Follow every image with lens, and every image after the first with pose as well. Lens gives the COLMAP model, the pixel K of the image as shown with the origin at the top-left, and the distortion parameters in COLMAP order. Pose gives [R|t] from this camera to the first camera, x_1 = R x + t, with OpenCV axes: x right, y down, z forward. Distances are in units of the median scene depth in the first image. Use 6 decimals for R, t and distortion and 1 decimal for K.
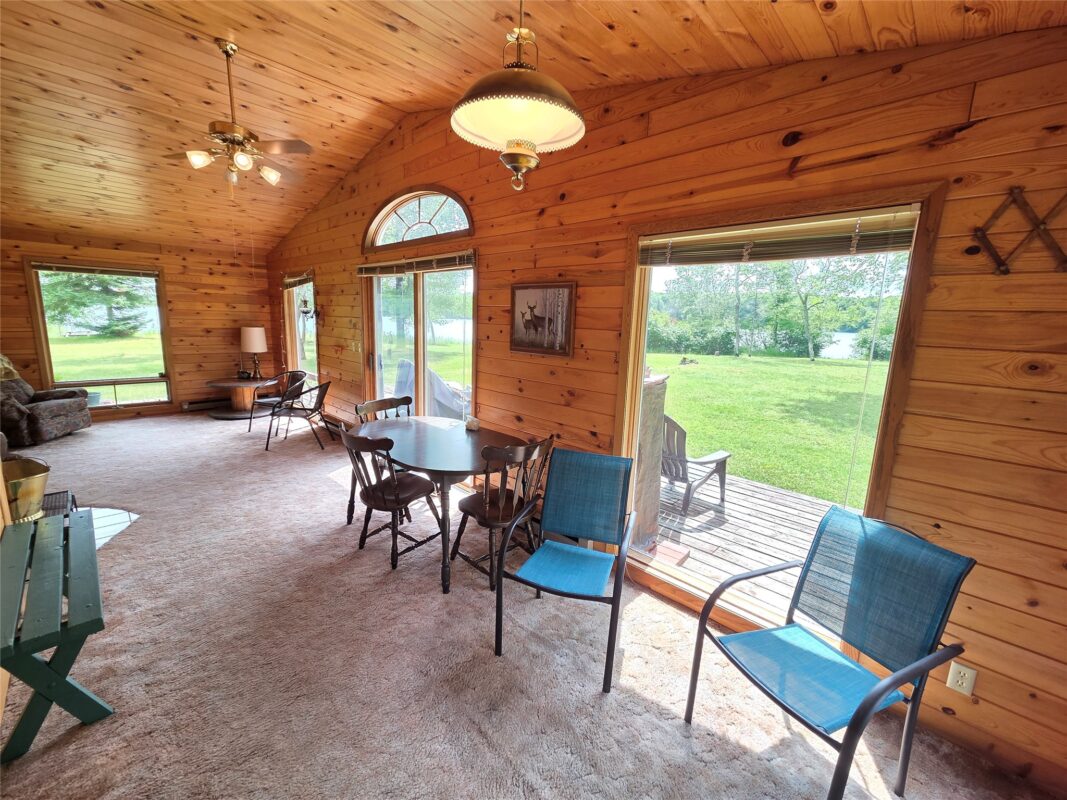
lens RADIAL K [[435.2, 0, 529.0], [0, 435.2, 399.2], [0, 0, 1]] dist [0.002505, -0.000603]
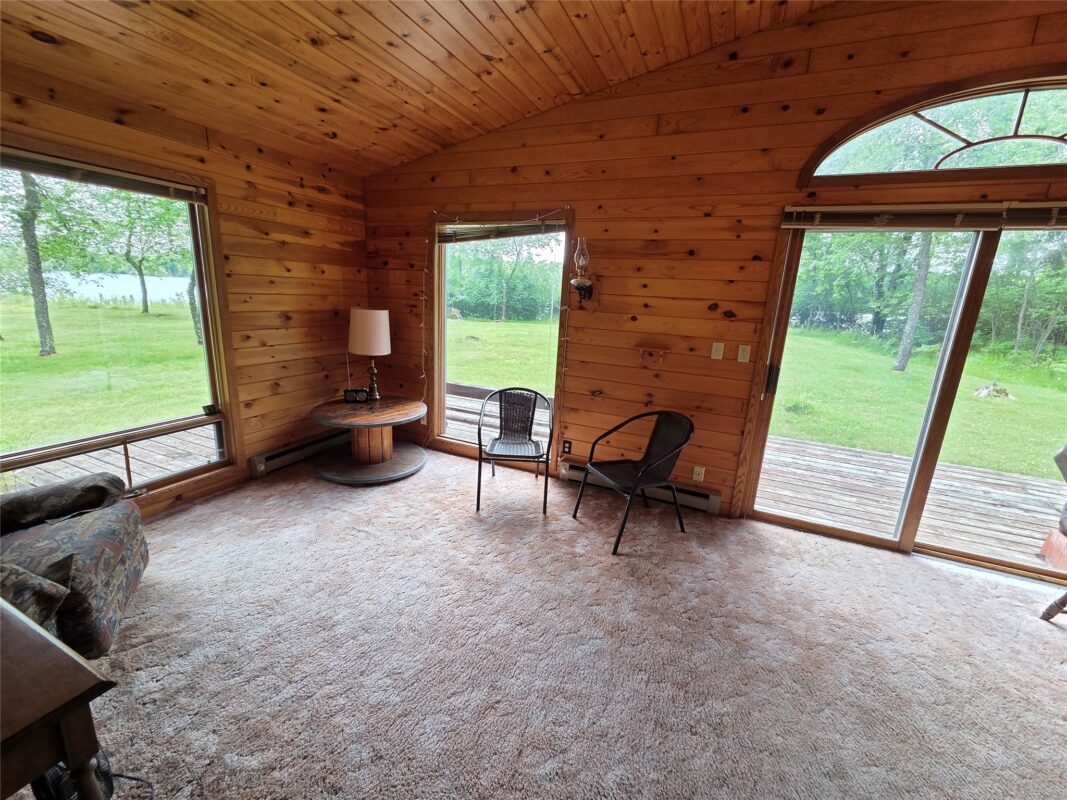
lens RADIAL K [[435.2, 0, 537.0], [0, 435.2, 398.1], [0, 0, 1]] dist [0.002505, -0.000603]
pose [[0.939973, -0.068530, 0.334296, -0.656841], [0.045516, 0.996053, 0.076208, -0.089063], [-0.338199, -0.056418, 0.939382, 0.419244]]
